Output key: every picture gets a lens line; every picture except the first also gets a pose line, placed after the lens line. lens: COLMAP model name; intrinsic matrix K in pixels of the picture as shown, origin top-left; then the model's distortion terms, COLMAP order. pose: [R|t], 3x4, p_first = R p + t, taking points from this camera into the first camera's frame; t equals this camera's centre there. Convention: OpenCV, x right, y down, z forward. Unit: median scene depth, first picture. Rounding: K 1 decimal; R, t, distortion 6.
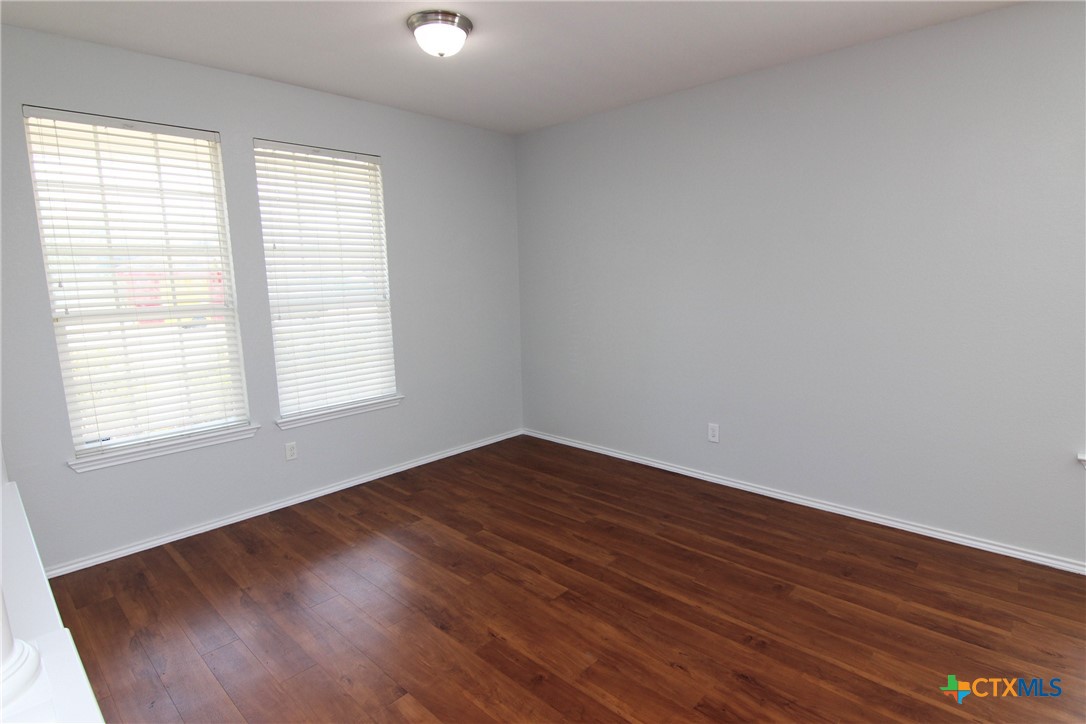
lens RADIAL K [[553.5, 0, 538.0], [0, 553.5, 357.0], [0, 0, 1]] dist [-0.013351, -0.004088]
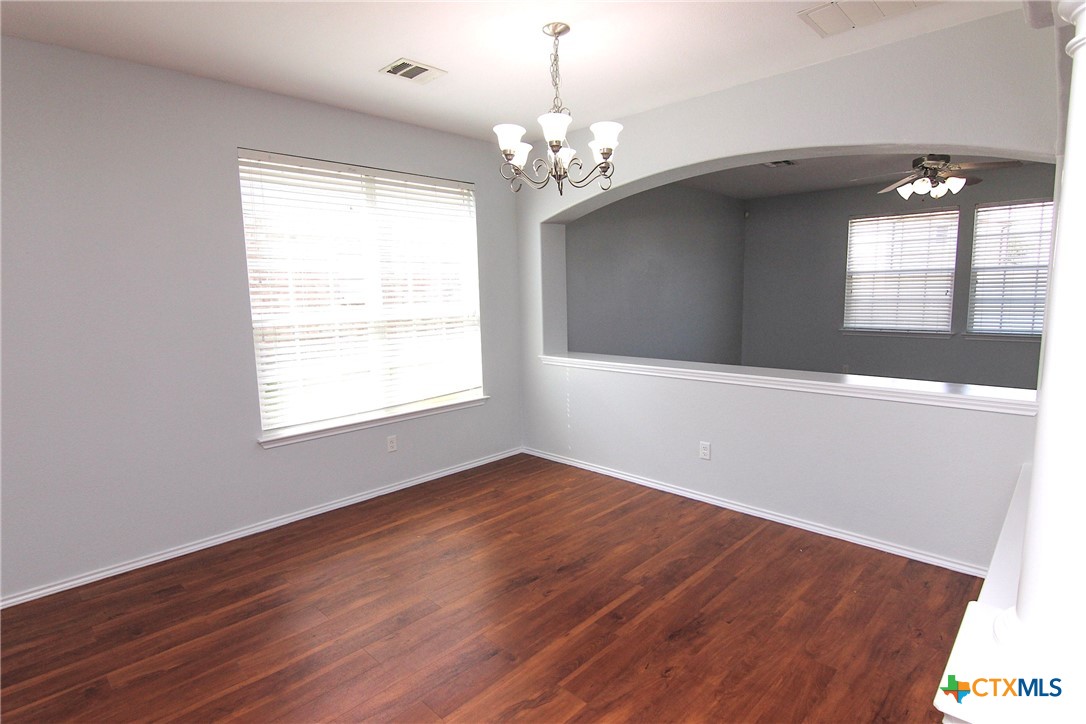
lens RADIAL K [[553.5, 0, 542.2], [0, 553.5, 356.3], [0, 0, 1]] dist [-0.013351, -0.004088]
pose [[0.018852, -0.098947, 0.994914, -0.278977], [0.159535, 0.982639, 0.094703, -0.036998], [-0.987012, 0.156938, 0.034310, 0.214139]]
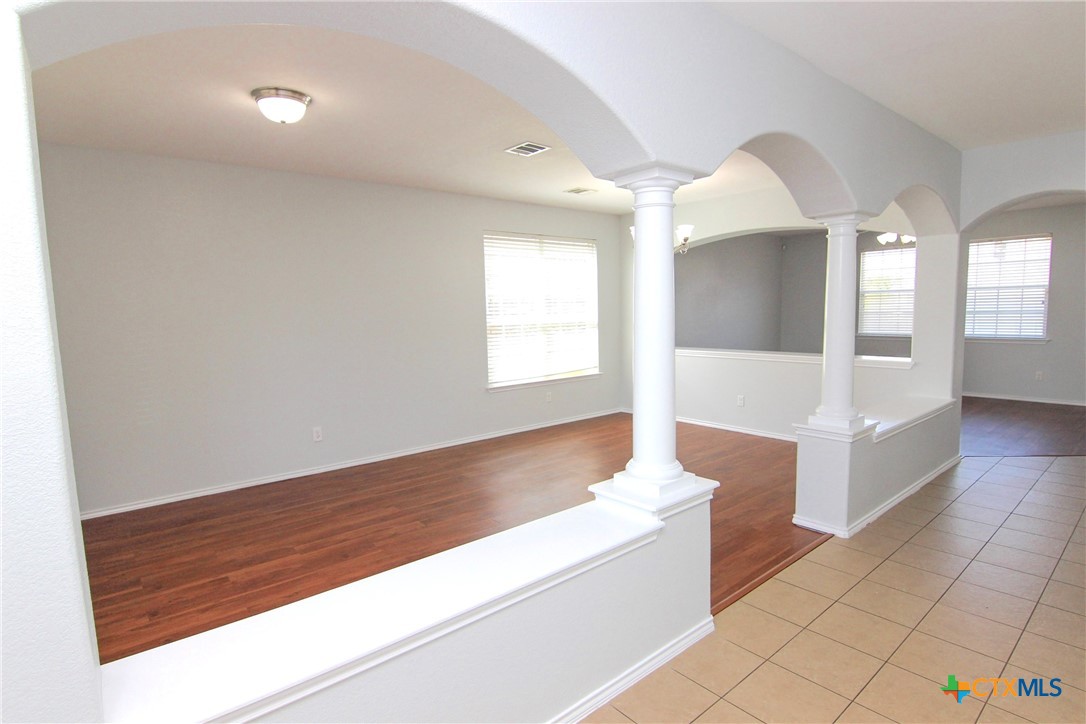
lens RADIAL K [[553.5, 0, 541.6], [0, 553.5, 363.2], [0, 0, 1]] dist [-0.013351, -0.004088]
pose [[0.117802, -0.079099, 0.989882, -1.260126], [0.159872, 0.985330, 0.059709, -0.034324], [-0.980083, 0.151221, 0.128720, 0.385038]]
